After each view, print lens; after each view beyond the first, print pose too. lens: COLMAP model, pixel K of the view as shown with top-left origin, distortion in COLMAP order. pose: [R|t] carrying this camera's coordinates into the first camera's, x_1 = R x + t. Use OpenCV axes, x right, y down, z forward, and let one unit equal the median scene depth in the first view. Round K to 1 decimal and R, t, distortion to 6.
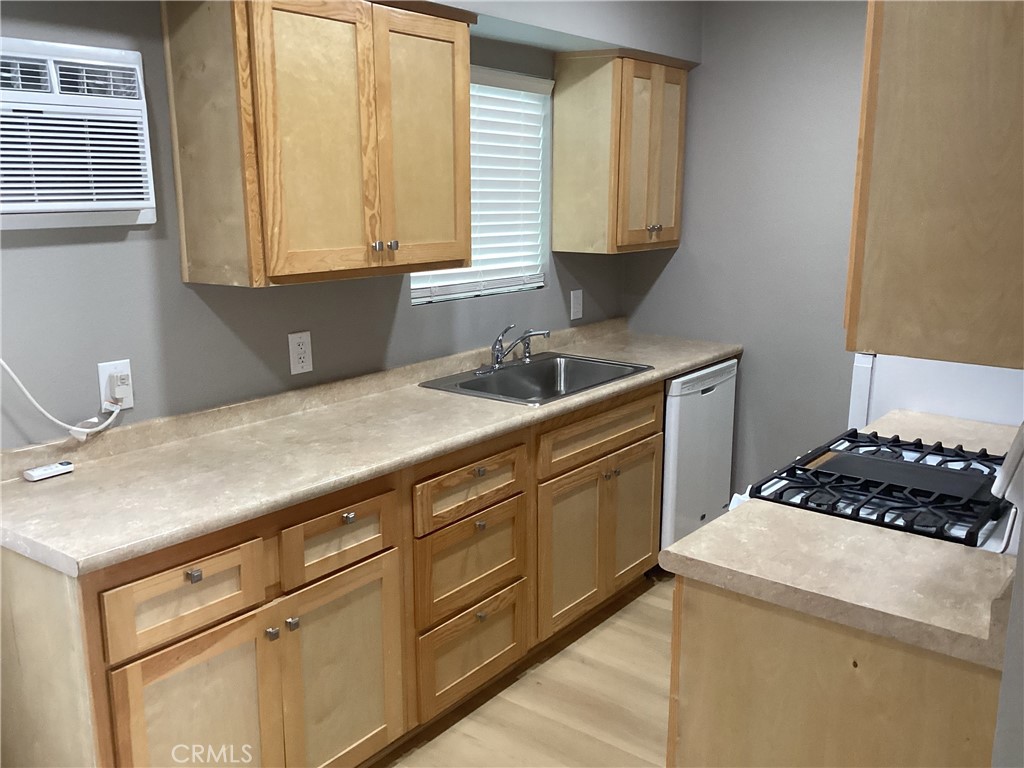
lens RADIAL K [[930.6, 0, 515.8], [0, 930.6, 382.4], [0, 0, 1]] dist [0.069083, -0.086112]
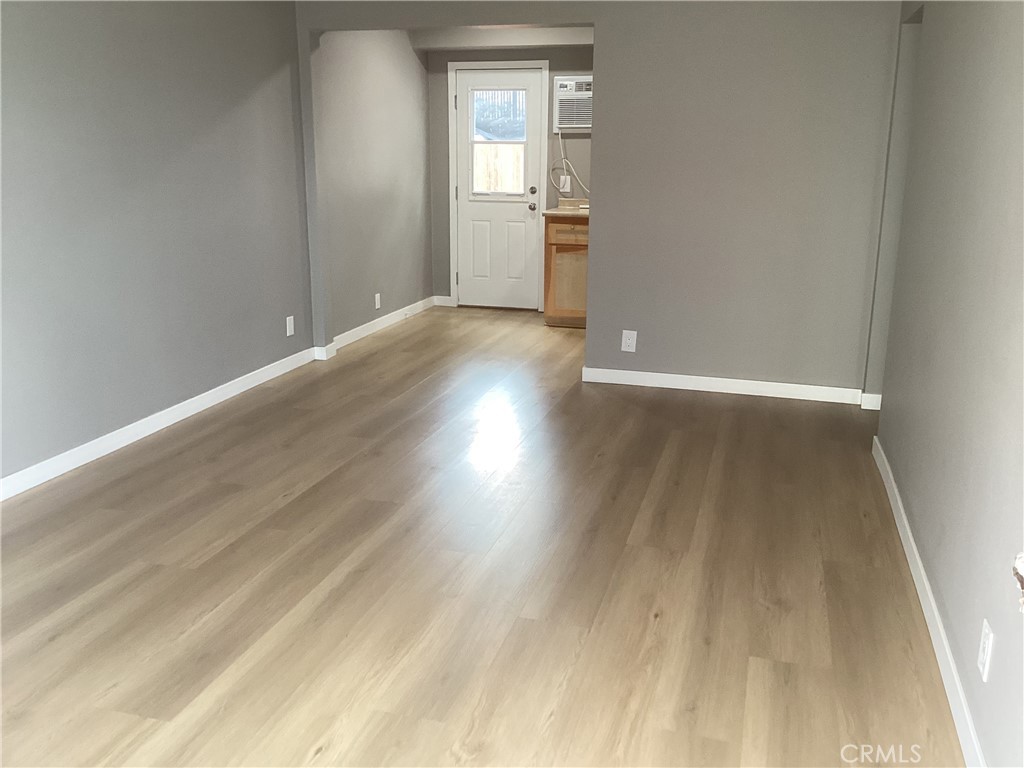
lens RADIAL K [[930.6, 0, 511.8], [0, 930.6, 384.3], [0, 0, 1]] dist [0.069083, -0.086112]
pose [[0.357649, 0.231498, -0.904708, 2.080482], [-0.199500, 0.965362, 0.168152, 0.163838], [0.912298, 0.120350, 0.391444, -0.372963]]
